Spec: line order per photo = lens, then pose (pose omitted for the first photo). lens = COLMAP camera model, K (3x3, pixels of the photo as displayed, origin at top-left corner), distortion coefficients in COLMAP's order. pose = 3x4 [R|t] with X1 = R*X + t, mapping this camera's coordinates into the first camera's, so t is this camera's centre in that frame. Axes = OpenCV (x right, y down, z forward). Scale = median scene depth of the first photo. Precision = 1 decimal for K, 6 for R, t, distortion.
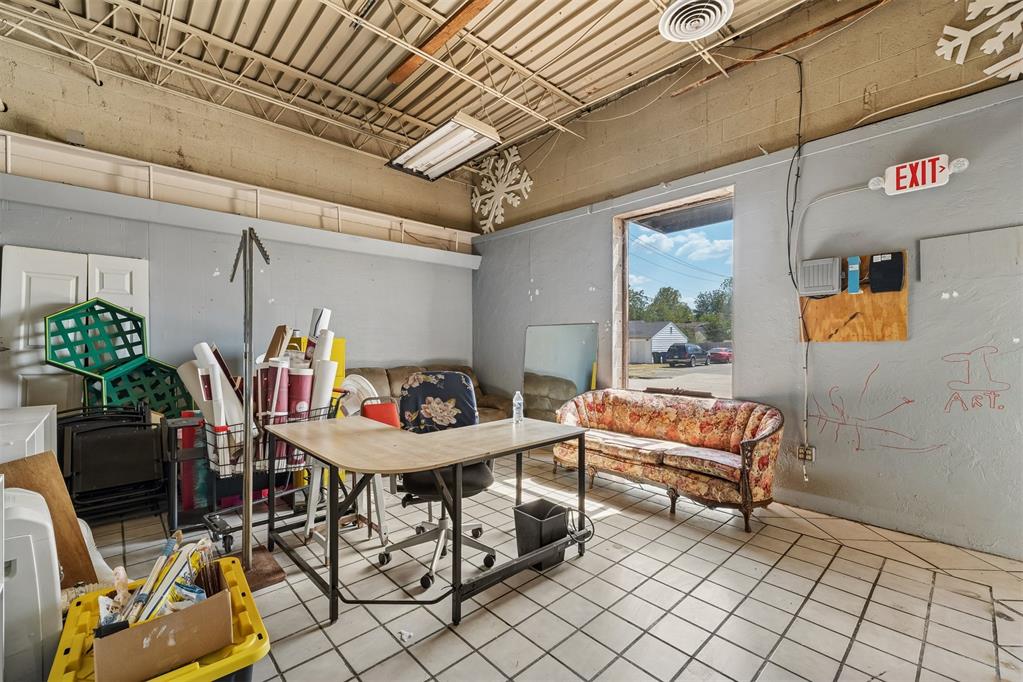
lens RADIAL K [[430.0, 0, 514.4], [0, 430.0, 344.8], [0, 0, 1]] dist [0.004615, -0.001076]
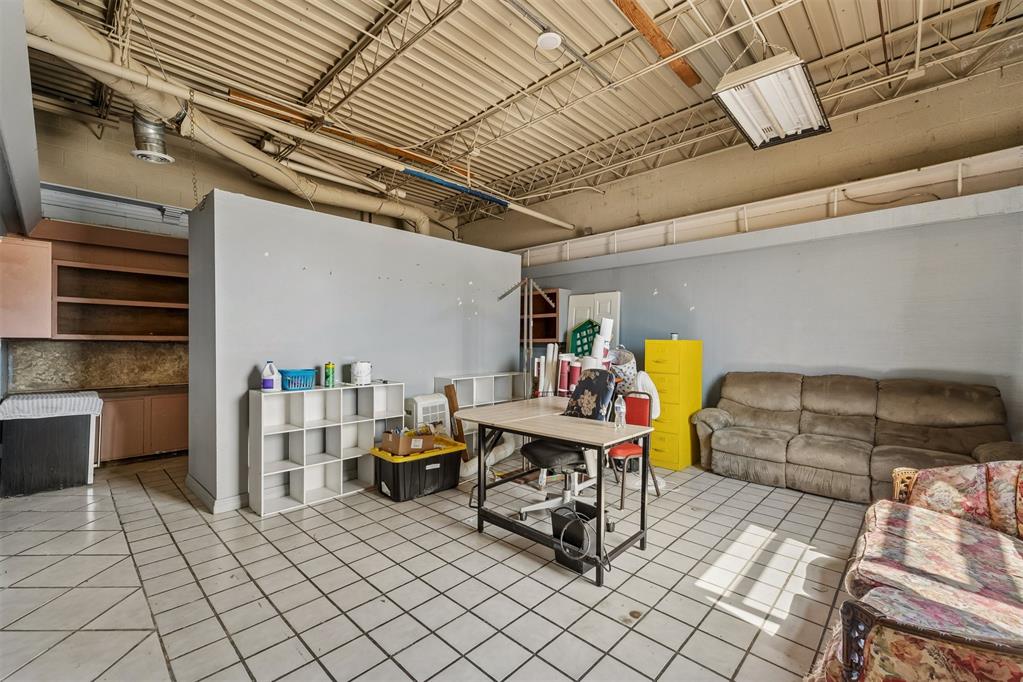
lens RADIAL K [[430.0, 0, 513.2], [0, 430.0, 343.7], [0, 0, 1]] dist [0.004615, -0.001076]
pose [[0.052492, 0.000215, -0.998621, 0.795676], [-0.007341, 0.999973, -0.000170, -0.003158], [0.998594, 0.007340, 0.052493, 0.602349]]
